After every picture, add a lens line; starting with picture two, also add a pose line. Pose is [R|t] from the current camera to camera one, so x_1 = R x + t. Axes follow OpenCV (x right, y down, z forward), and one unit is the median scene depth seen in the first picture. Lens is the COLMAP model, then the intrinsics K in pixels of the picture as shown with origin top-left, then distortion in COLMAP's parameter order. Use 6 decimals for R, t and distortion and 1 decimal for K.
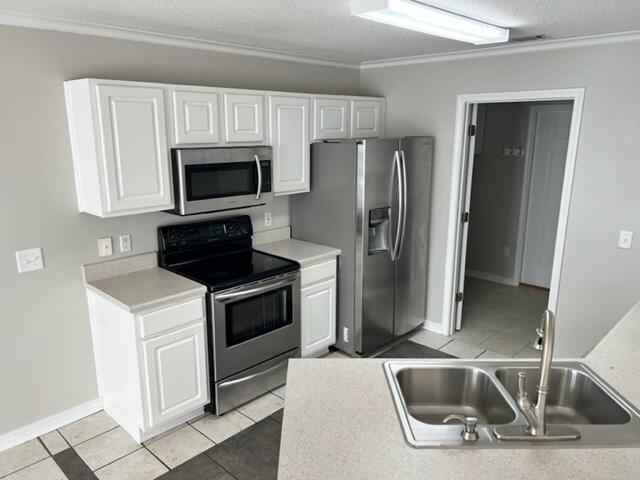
lens RADIAL K [[485.7, 0, 320.0], [0, 485.7, 240.0], [0, 0, 1]] dist [0.068016, -0.069929]
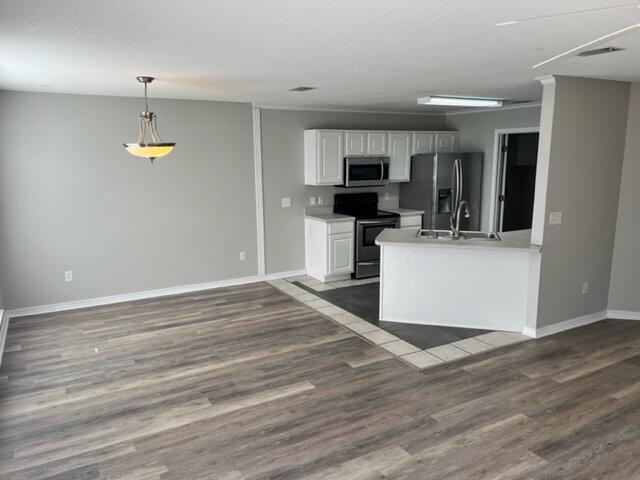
lens RADIAL K [[485.7, 0, 320.0], [0, 485.7, 240.0], [0, 0, 1]] dist [0.068016, -0.069929]
pose [[0.957161, 0.044676, -0.286089, 0.228010], [-0.059262, 0.997336, -0.042527, 0.266307], [0.283427, 0.057660, 0.957259, -1.051652]]
